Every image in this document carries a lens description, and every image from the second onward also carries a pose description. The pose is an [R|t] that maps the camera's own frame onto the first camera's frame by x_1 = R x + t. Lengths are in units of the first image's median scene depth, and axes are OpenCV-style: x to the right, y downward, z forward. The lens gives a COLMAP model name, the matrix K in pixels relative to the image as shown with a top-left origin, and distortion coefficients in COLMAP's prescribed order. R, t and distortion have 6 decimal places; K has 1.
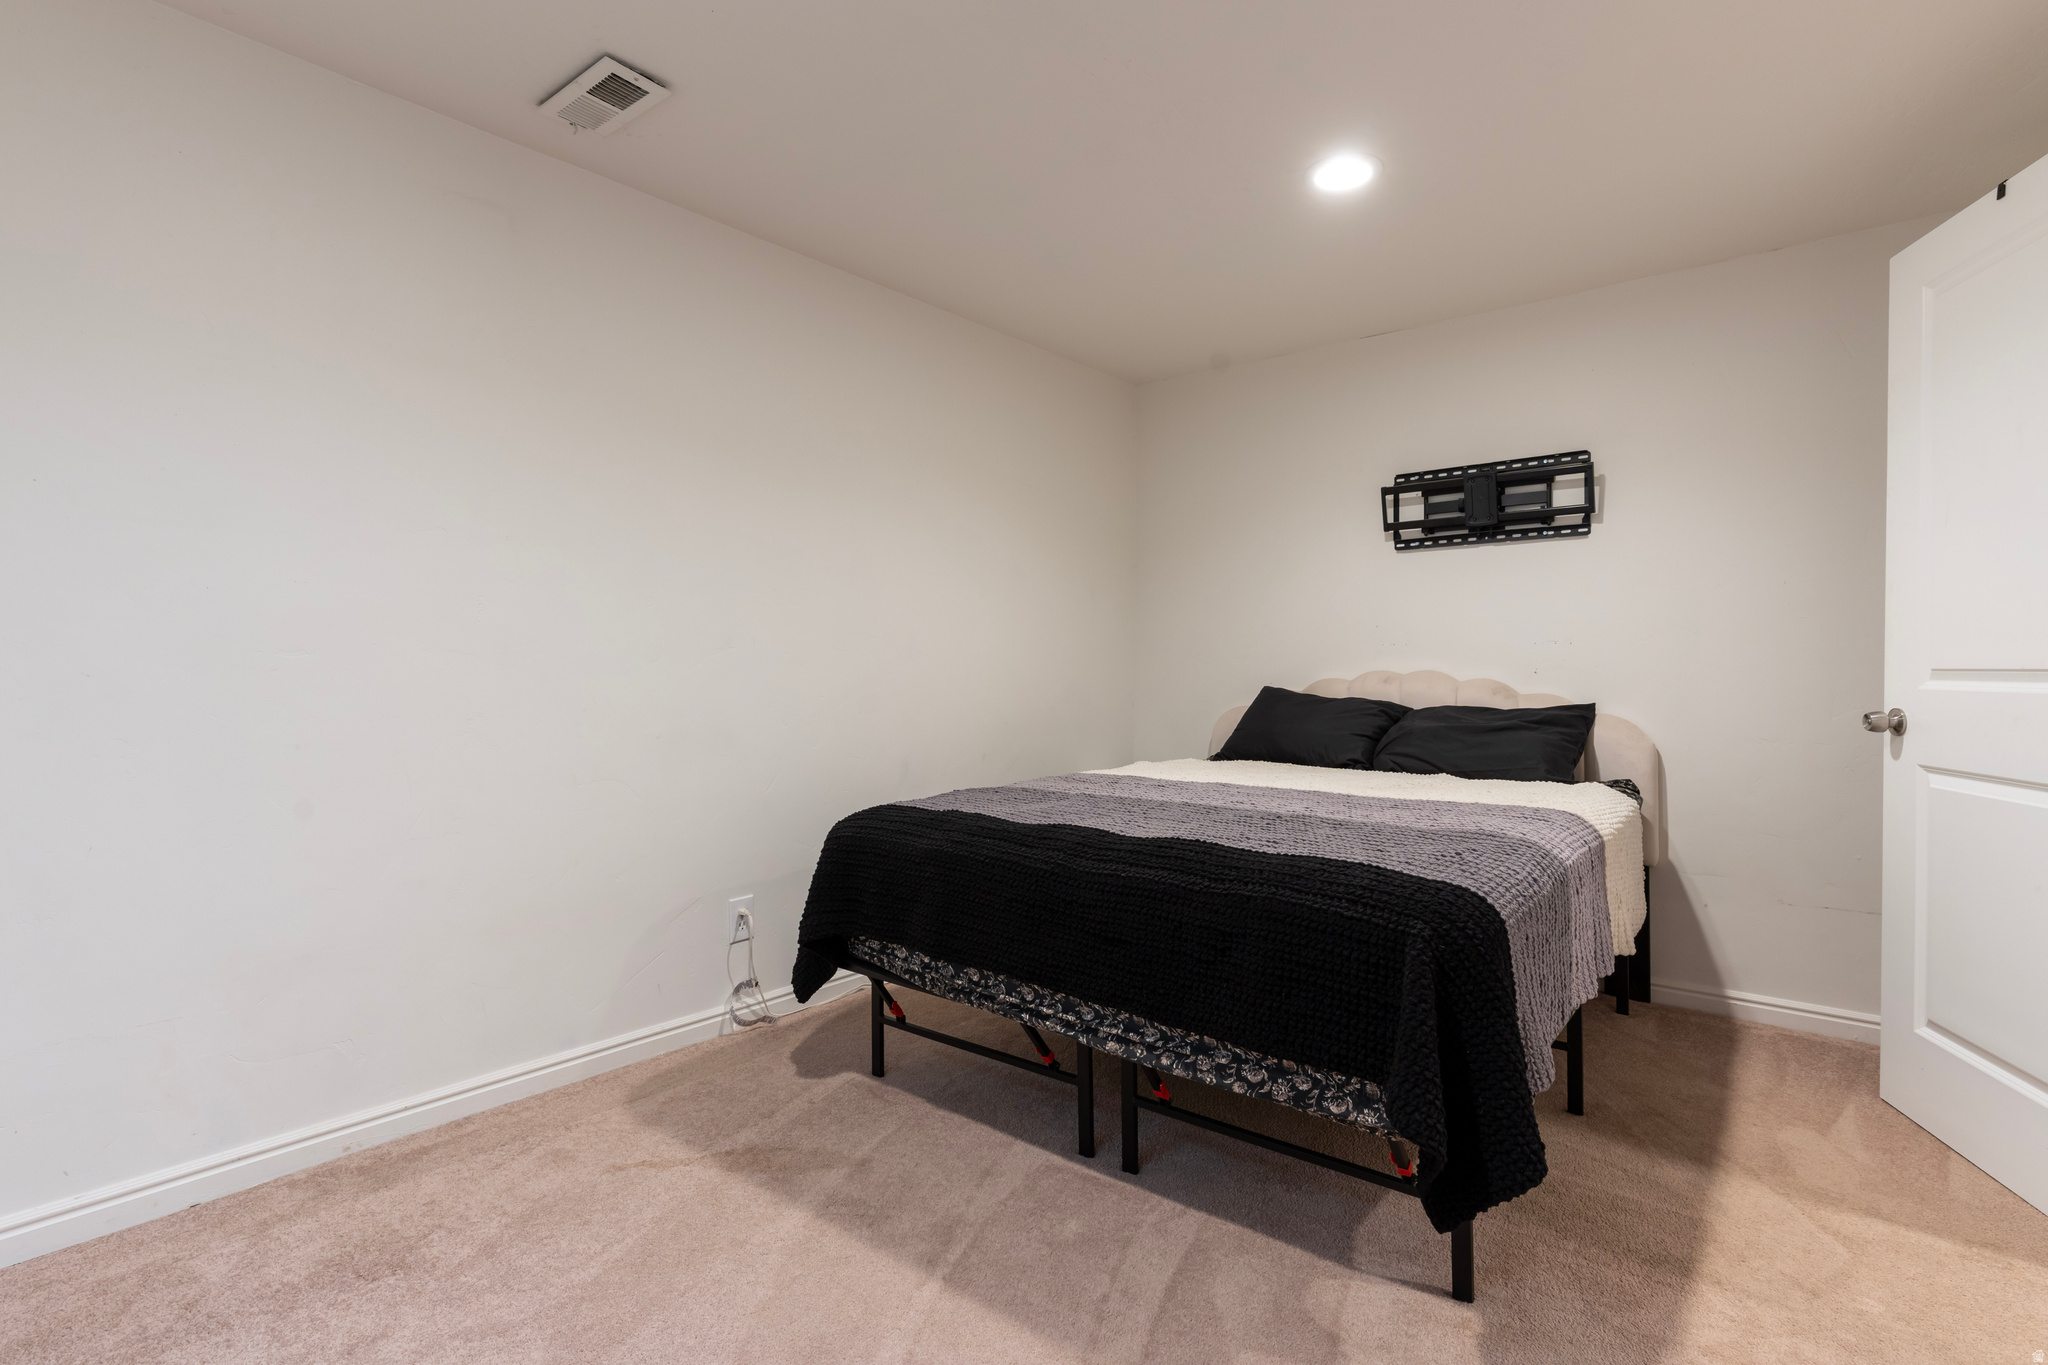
lens RADIAL K [[975.3, 0, 1032.4], [0, 975.3, 656.8], [0, 0, 1]] dist [0.000250, 0.000517]
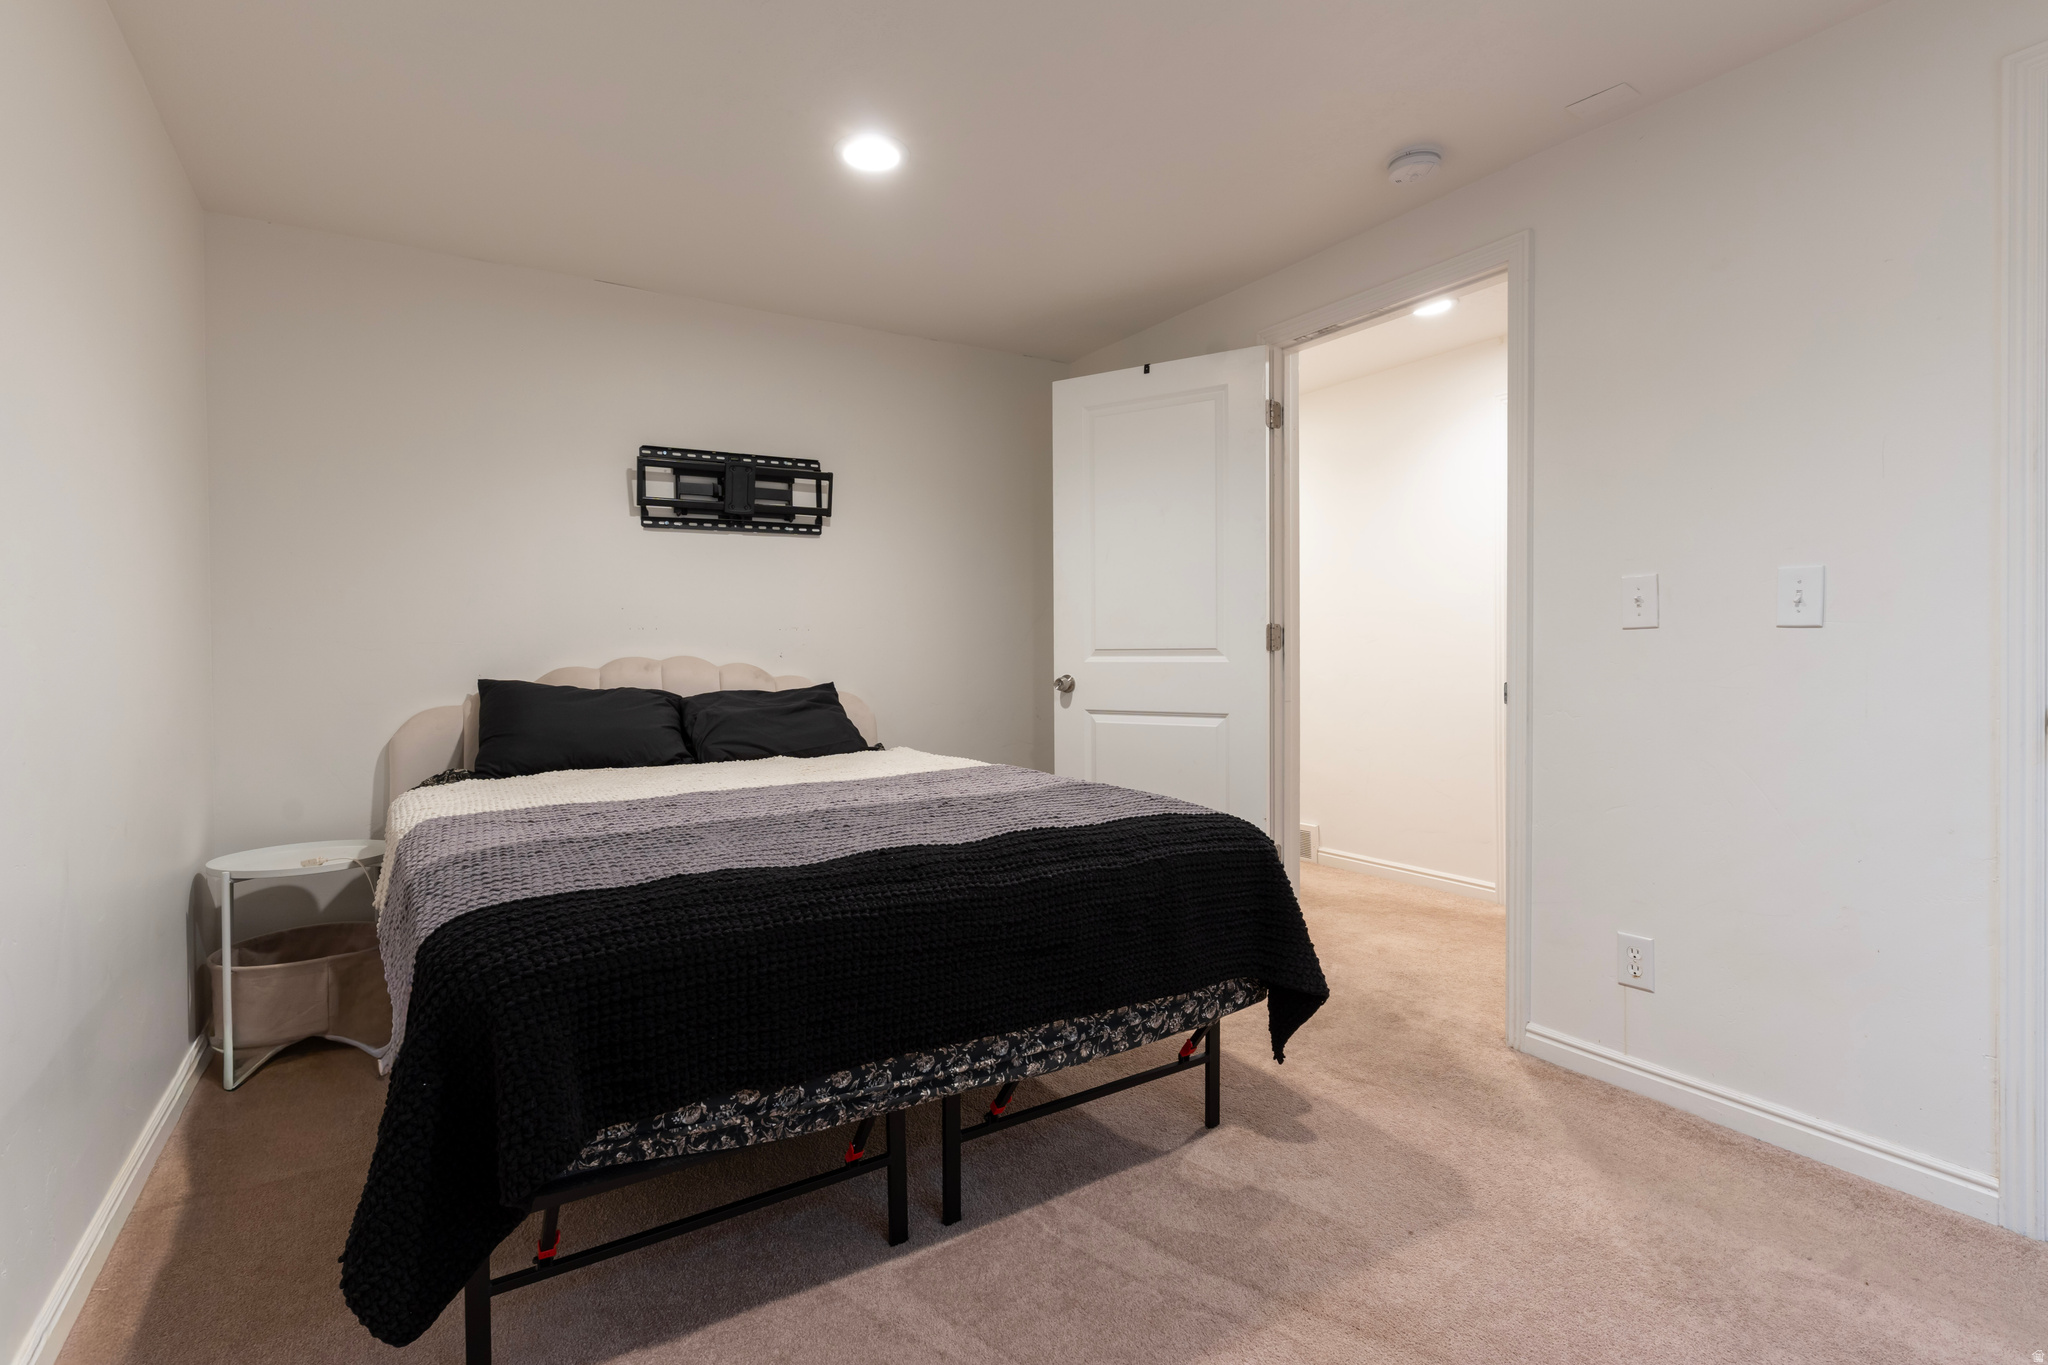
lens RADIAL K [[975.3, 0, 1032.4], [0, 975.3, 656.8], [0, 0, 1]] dist [0.000250, 0.000517]
pose [[0.324419, -0.013837, 0.945812, -0.419738], [0.001222, 0.999898, 0.014209, 0.001430], [-0.945913, -0.003454, 0.324403, 0.383124]]
